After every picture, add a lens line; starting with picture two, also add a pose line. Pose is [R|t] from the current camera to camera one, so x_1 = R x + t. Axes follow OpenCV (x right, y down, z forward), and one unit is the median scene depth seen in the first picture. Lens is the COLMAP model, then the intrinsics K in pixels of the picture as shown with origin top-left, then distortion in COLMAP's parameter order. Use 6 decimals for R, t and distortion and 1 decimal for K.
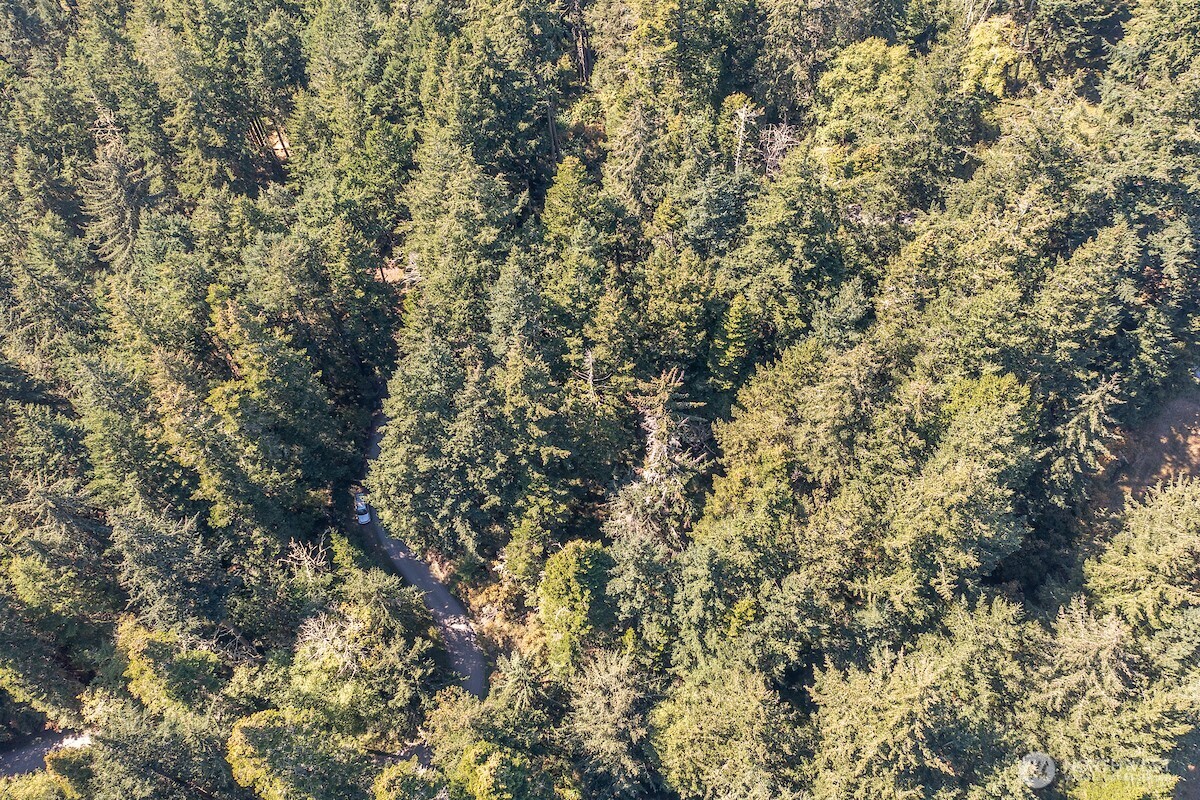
lens RADIAL K [[803.4, 0, 500.1], [0, 803.4, 401.3], [0, 0, 1]] dist [-0.026558, 0.026967]
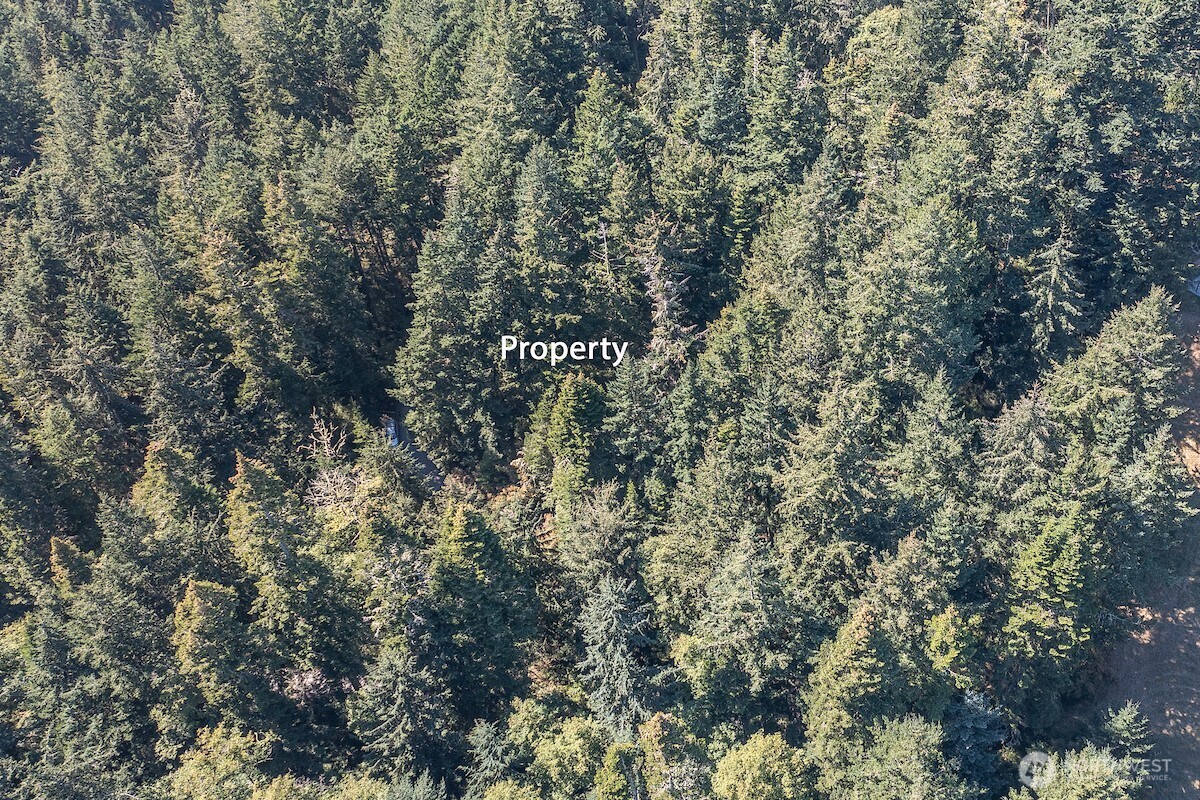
lens RADIAL K [[985.0, 0, 595.4], [0, 985.0, 380.7], [0, 0, 1]] dist [-0.028735, 0.057723]
pose [[0.998628, 0.042872, -0.030067, 0.139003], [-0.048435, 0.974482, -0.219177, 0.402612], [0.019903, 0.220332, 0.975222, -0.231806]]
